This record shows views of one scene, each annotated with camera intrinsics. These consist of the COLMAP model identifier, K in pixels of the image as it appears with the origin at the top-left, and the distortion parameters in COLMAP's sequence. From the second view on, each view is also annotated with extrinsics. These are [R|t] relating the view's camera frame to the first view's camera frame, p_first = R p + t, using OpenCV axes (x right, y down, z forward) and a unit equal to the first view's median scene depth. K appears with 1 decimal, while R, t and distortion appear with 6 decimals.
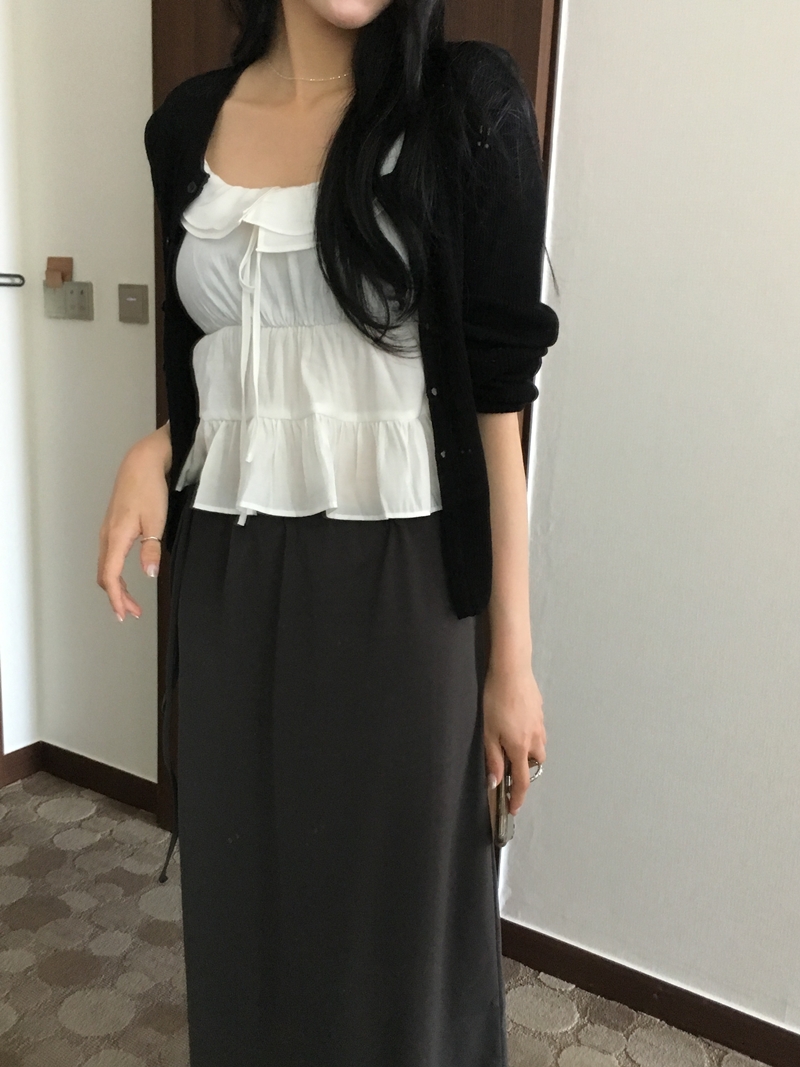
lens RADIAL K [[1061.6, 0, 414.9], [0, 1061.6, 544.6], [0, 0, 1]] dist [0.018904, 0.000000]
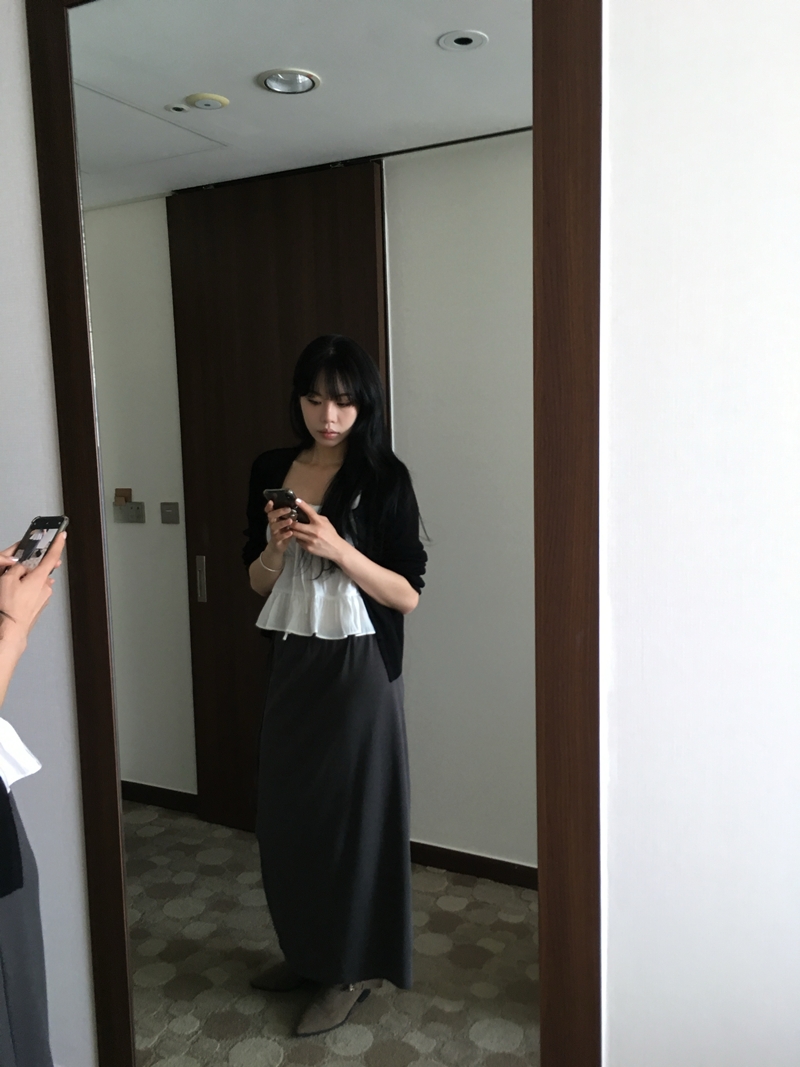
lens RADIAL K [[845.7, 0, 403.6], [0, 845.7, 542.0], [0, 0, 1]] dist [-0.012829, -0.002359]
pose [[0.993042, -0.070439, 0.094366, -0.030786], [0.080821, 0.990513, -0.111141, 0.015056], [-0.085642, 0.117995, 0.989314, -0.820142]]
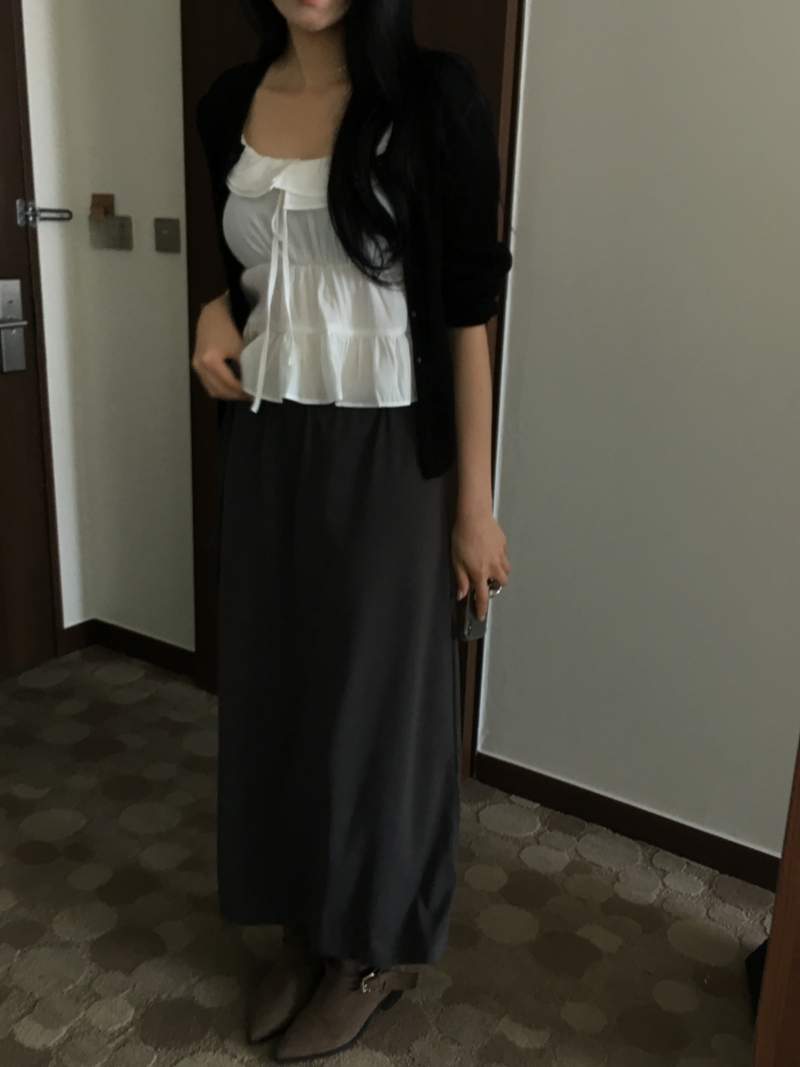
lens RADIAL K [[1061.6, 0, 400.0], [0, 1061.6, 531.7], [0, 0, 1]] dist [0.018904, 0.000000]
pose [[0.999772, 0.003601, -0.021039, 0.024844], [-0.002291, 0.998077, 0.061936, 0.043130], [0.021222, -0.061874, 0.997858, -0.329021]]
